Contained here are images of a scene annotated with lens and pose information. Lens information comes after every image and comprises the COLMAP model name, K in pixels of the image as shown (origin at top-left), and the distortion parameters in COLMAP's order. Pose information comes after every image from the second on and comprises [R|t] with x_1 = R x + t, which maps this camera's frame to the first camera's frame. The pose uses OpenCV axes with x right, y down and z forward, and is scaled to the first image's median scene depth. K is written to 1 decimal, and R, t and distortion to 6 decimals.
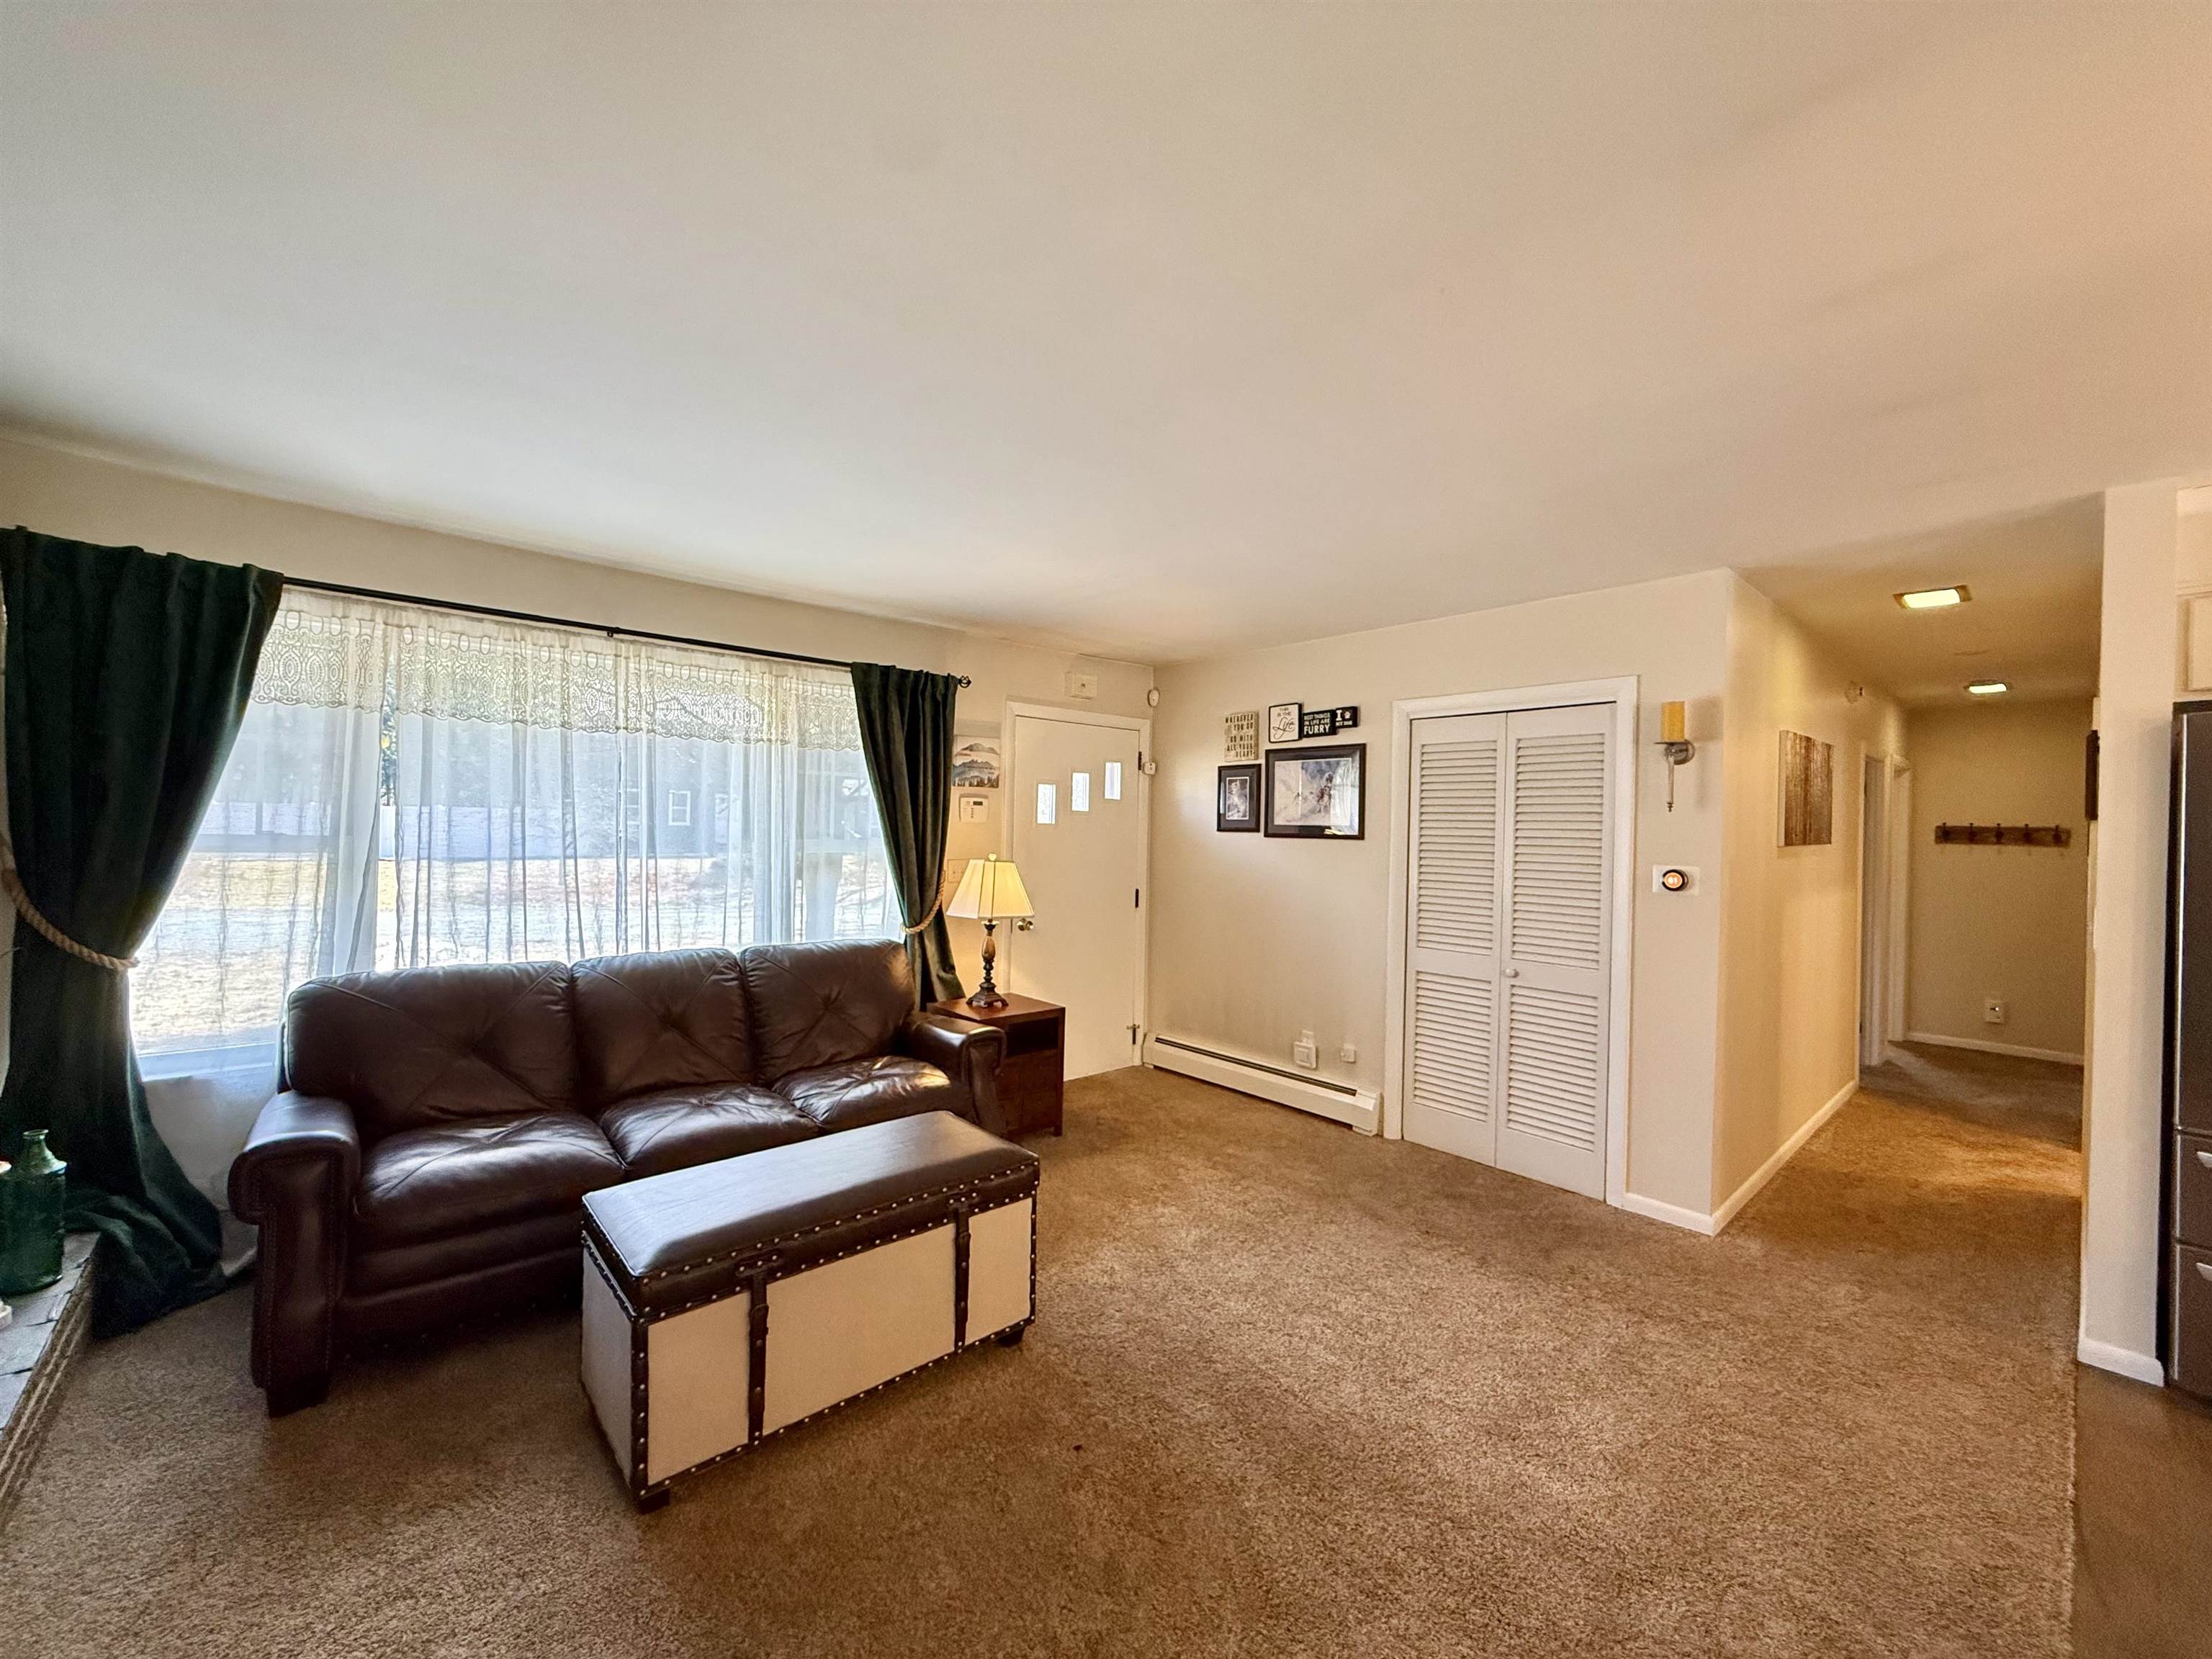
lens RADIAL K [[887.7, 0, 1099.2], [0, 887.7, 830.2], [0, 0, 1]] dist [-0.000409, 0.000015]
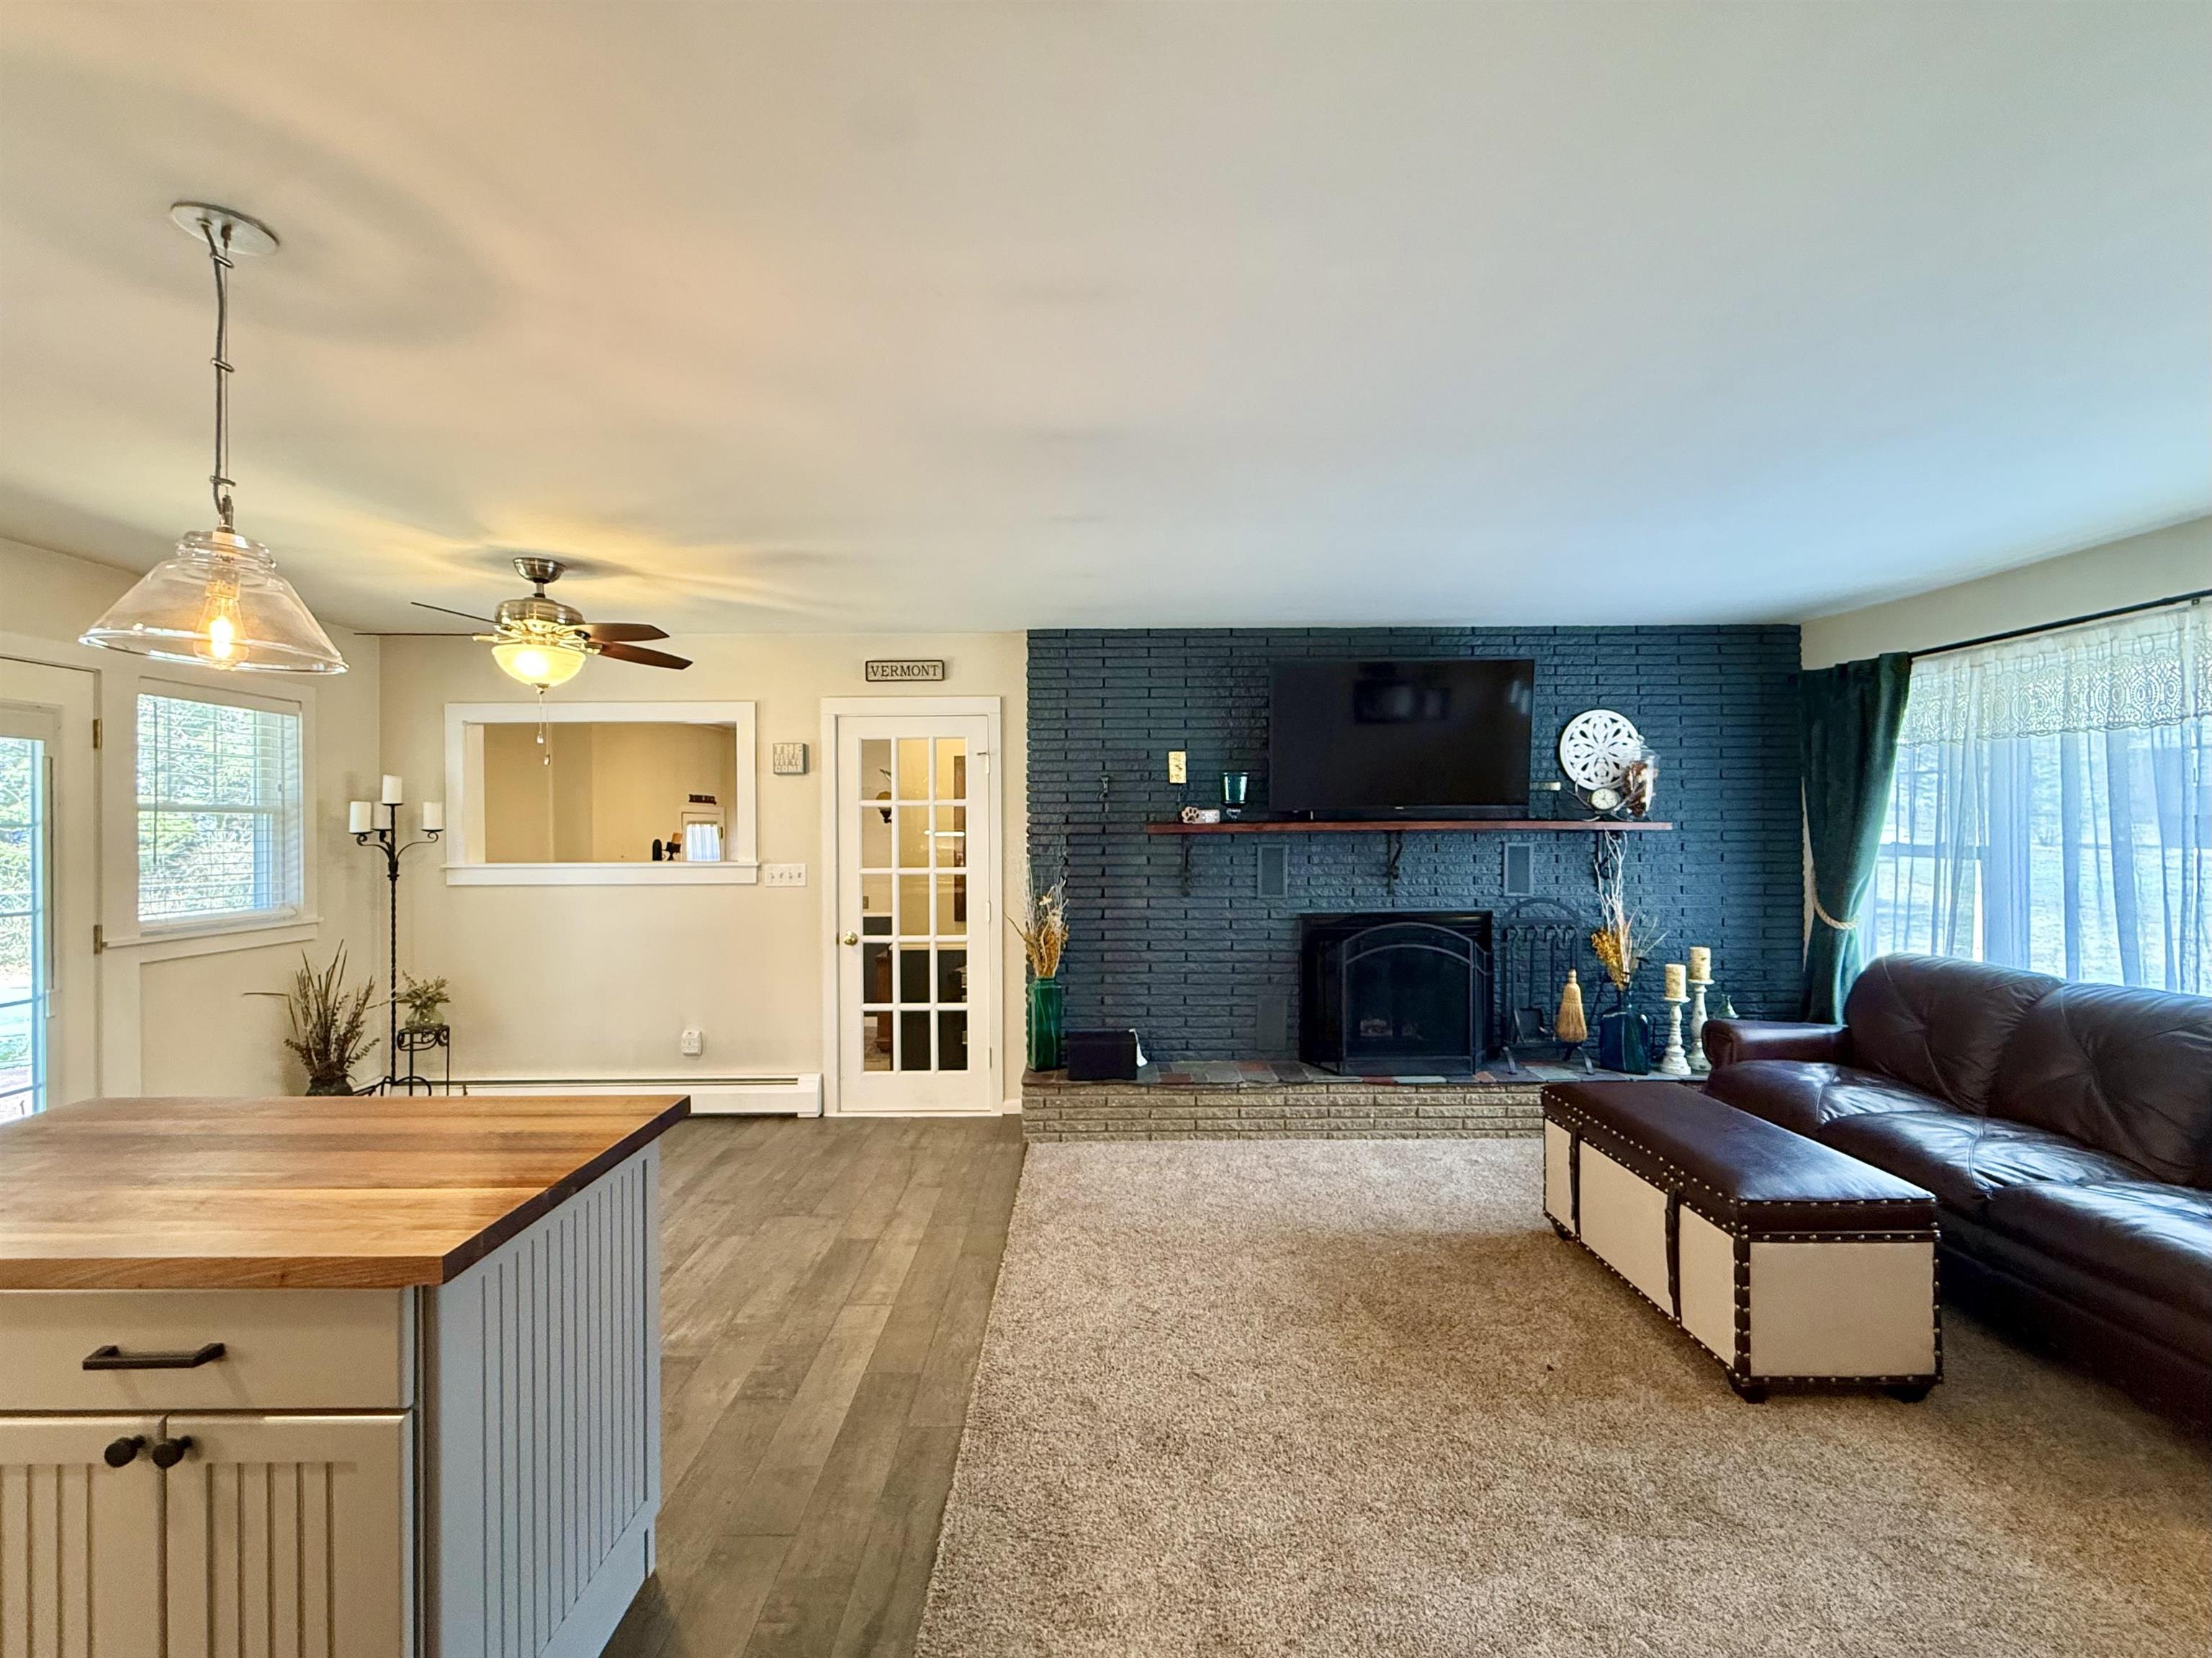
lens RADIAL K [[922.2, 0, 1092.8], [0, 922.2, 830.3], [0, 0, 1]] dist [0.006698, 0.000223]
pose [[-0.669711, -0.015374, -0.742462, 0.647167], [-0.009463, 0.999881, -0.012169, 0.008822], [0.742561, -0.001124, -0.669777, 0.692493]]
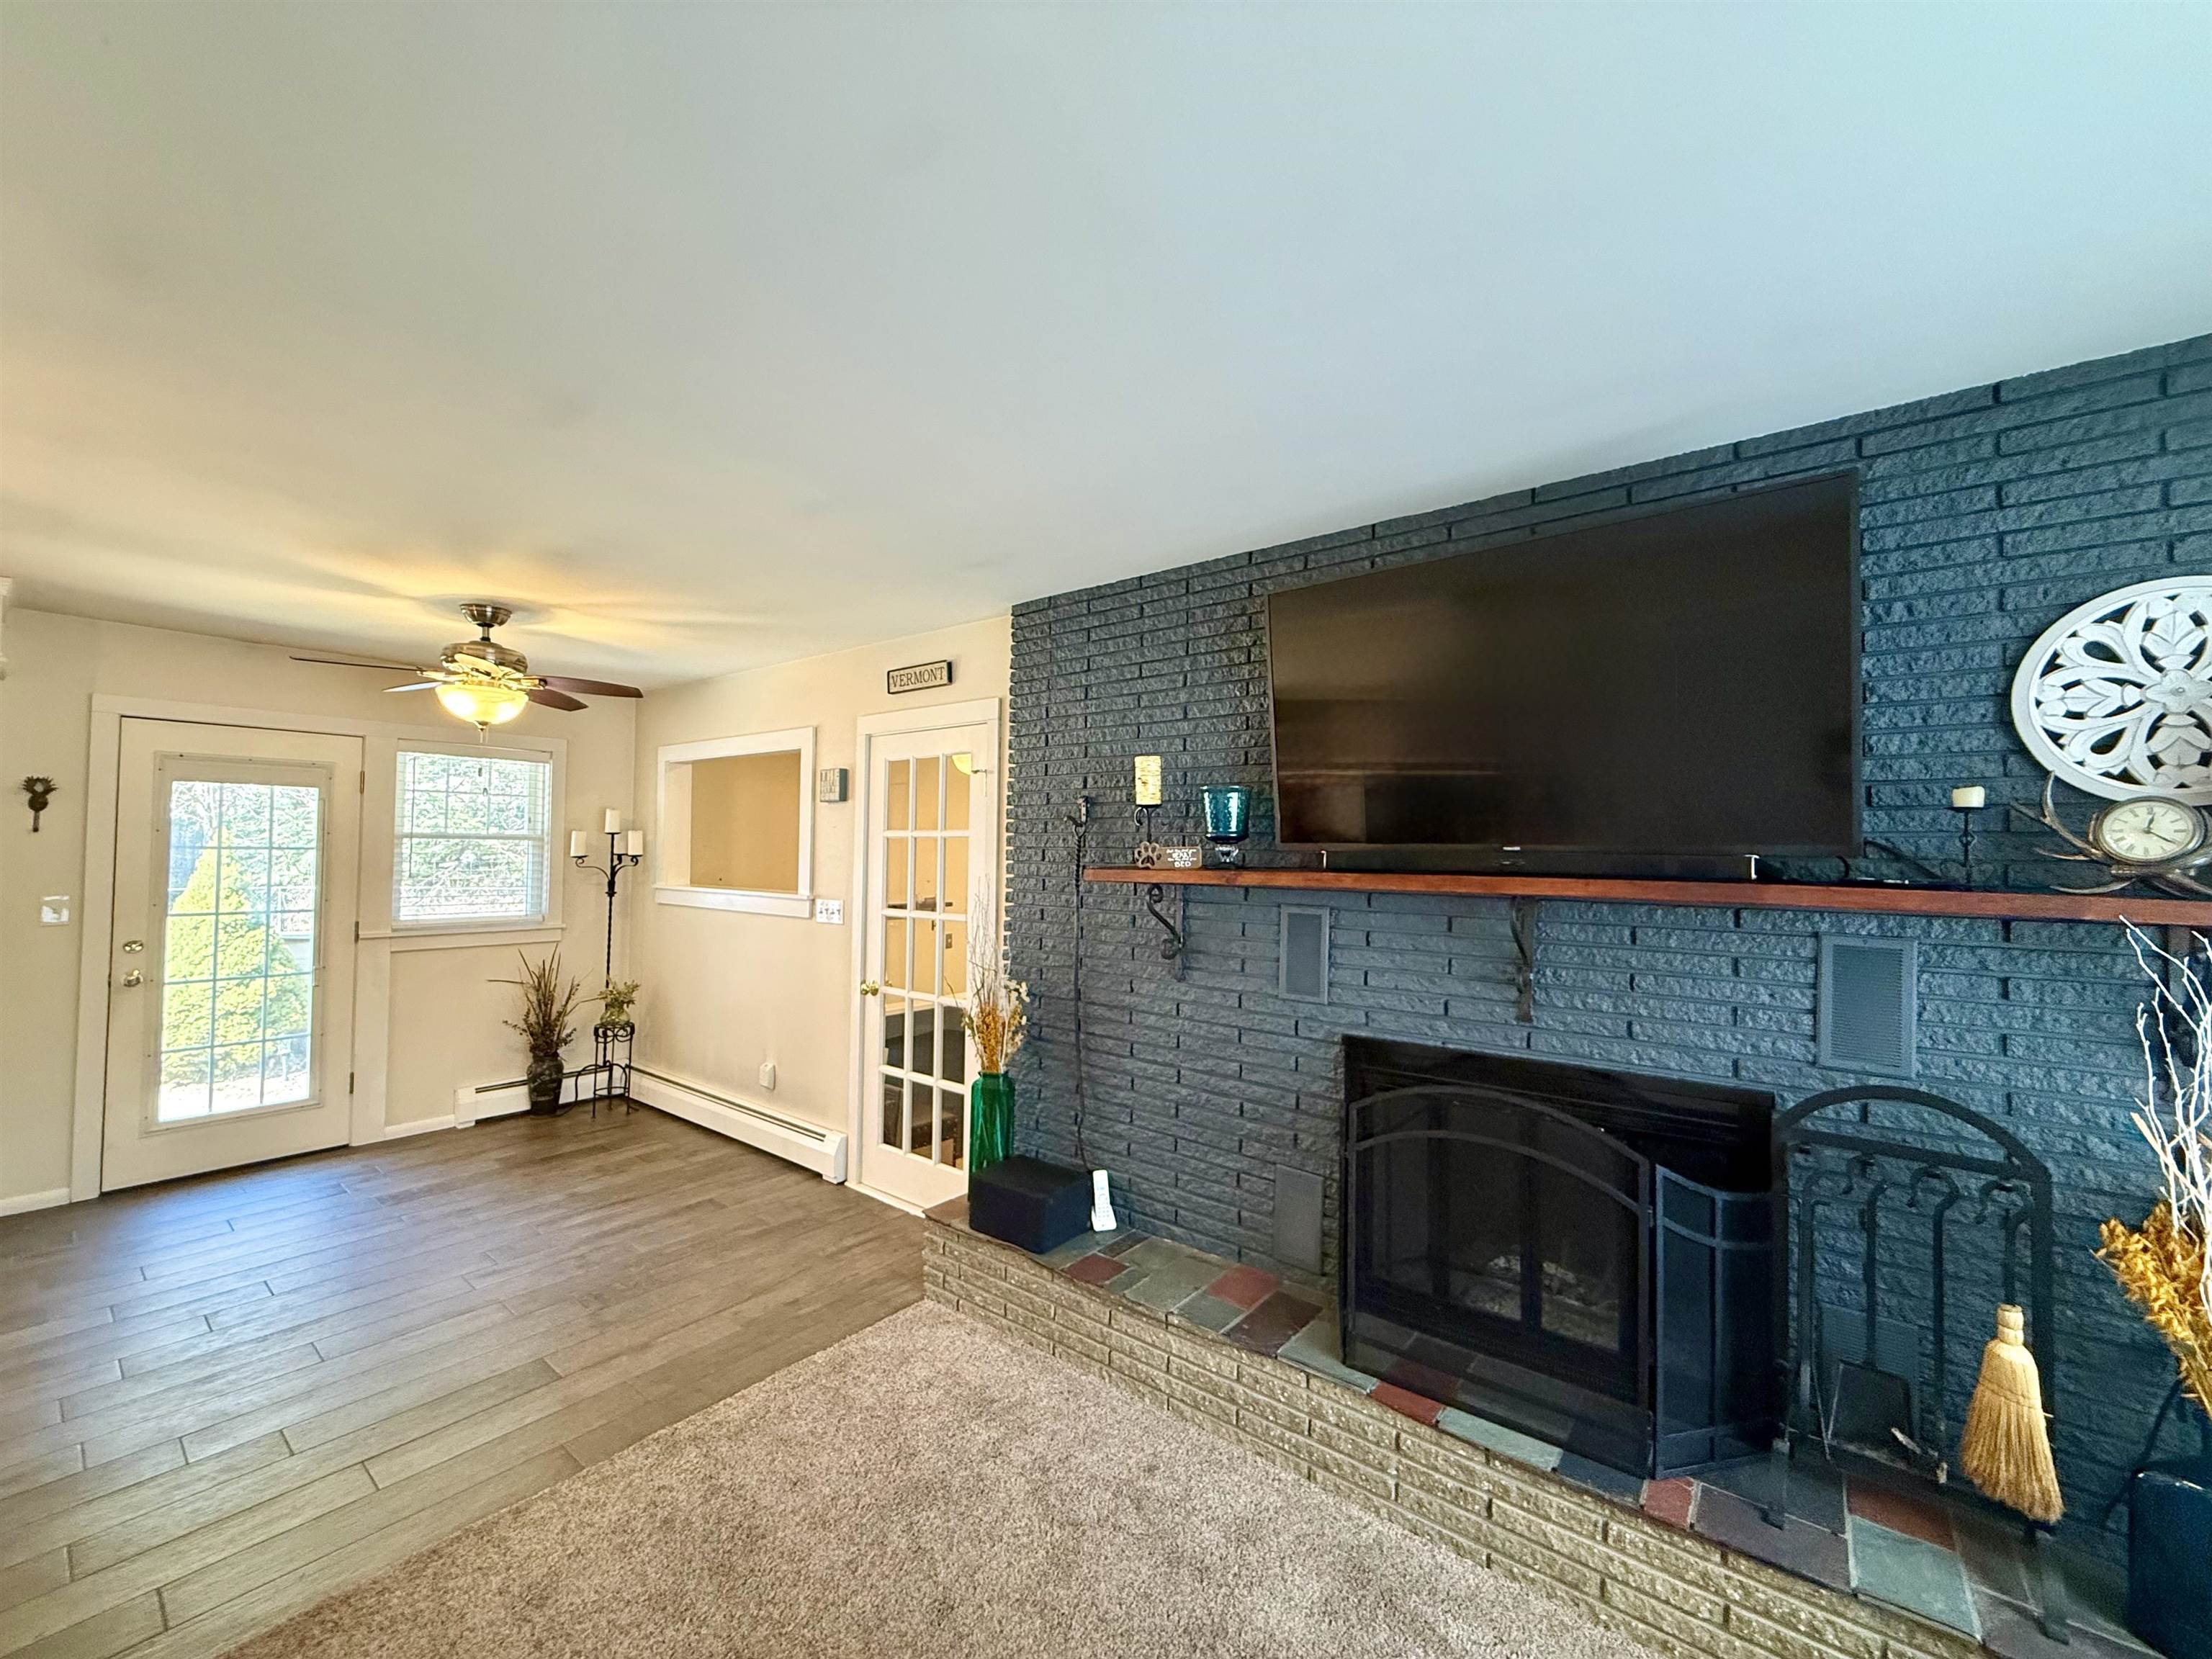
lens RADIAL K [[875.3, 0, 1099.4], [0, 875.3, 831.4], [0, 0, 1]] dist [-0.000019, 0.000170]
pose [[-0.985304, -0.037266, -0.166694, -0.090411], [-0.033799, 0.999150, -0.023589, -0.024418], [0.167431, -0.017609, -0.985727, 0.688503]]
